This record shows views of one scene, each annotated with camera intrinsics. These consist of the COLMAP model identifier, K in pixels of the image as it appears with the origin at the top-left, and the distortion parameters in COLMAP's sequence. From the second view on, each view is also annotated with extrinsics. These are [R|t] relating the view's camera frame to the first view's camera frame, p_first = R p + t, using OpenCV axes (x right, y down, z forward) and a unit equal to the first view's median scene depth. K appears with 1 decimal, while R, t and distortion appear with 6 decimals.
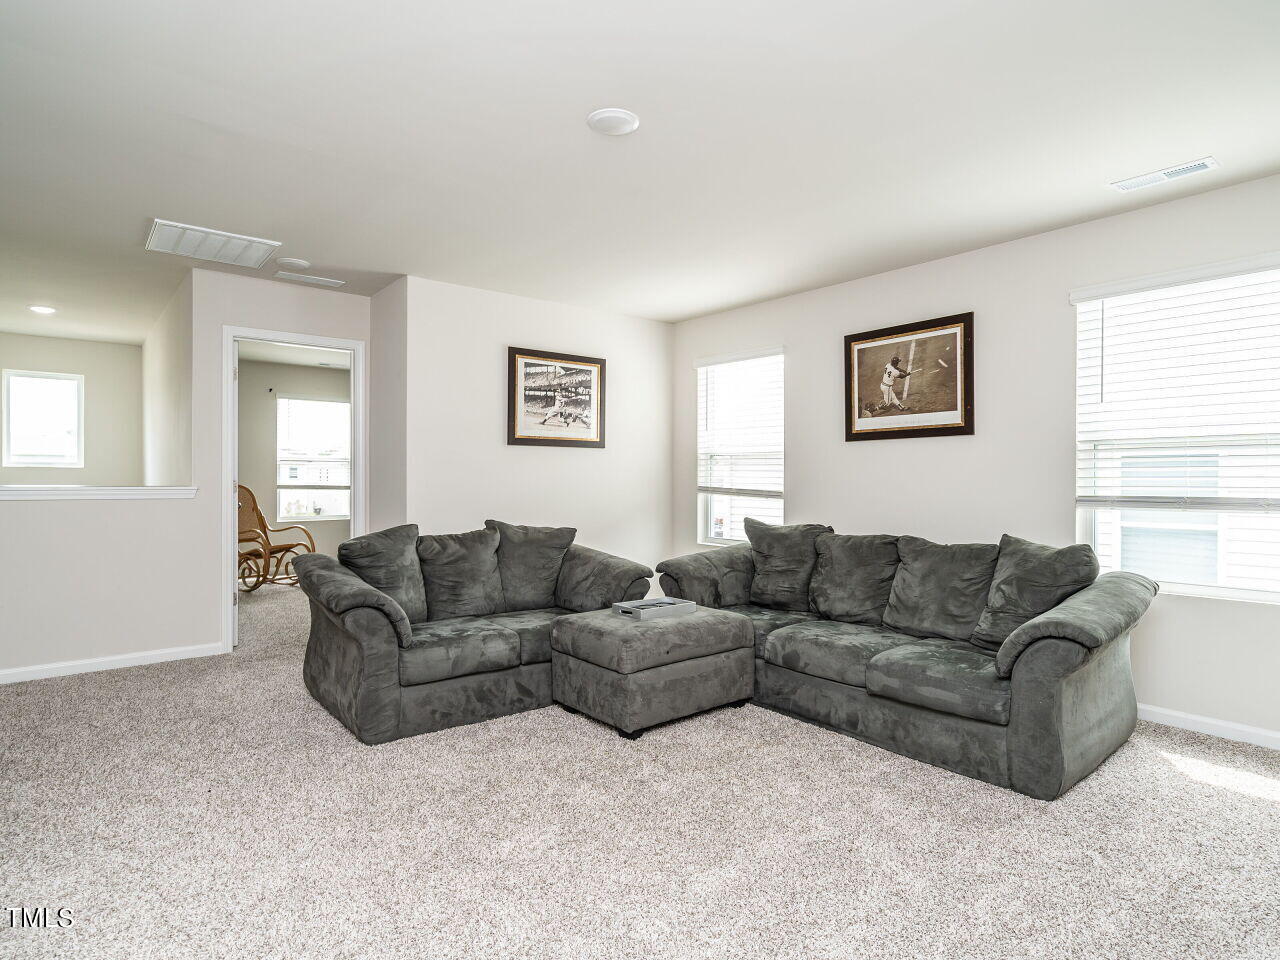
lens RADIAL K [[680.0, 0, 641.3], [0, 680.0, 479.8], [0, 0, 1]] dist [-0.006617, -0.000607]
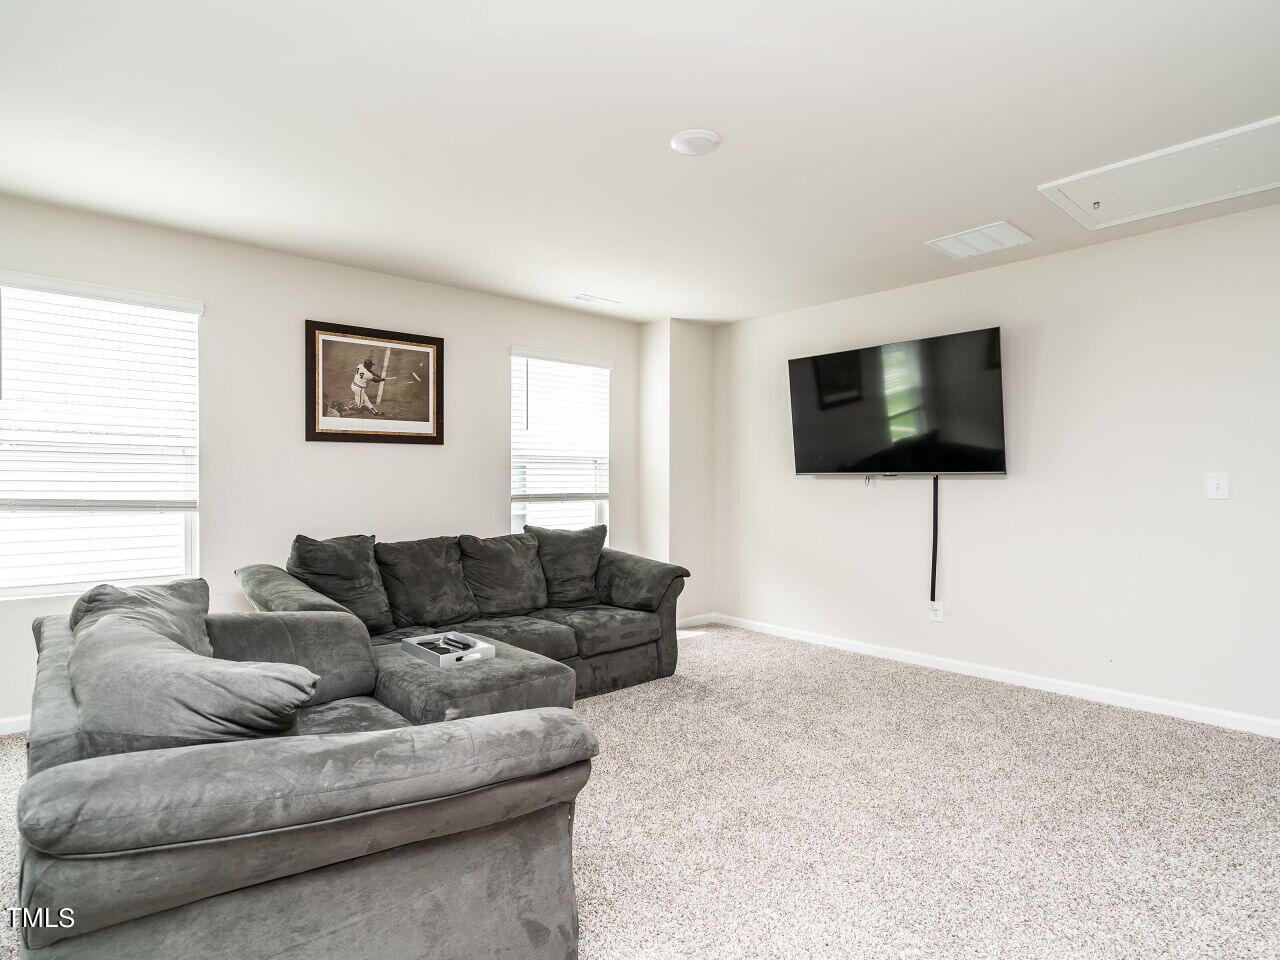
lens RADIAL K [[680.0, 0, 640.2], [0, 680.0, 480.0], [0, 0, 1]] dist [-0.006617, -0.000607]
pose [[-0.011239, -0.000580, 0.999937, -0.621132], [0.003500, 0.999994, 0.000619, -0.005132], [-0.999931, 0.003507, -0.011237, 0.623549]]
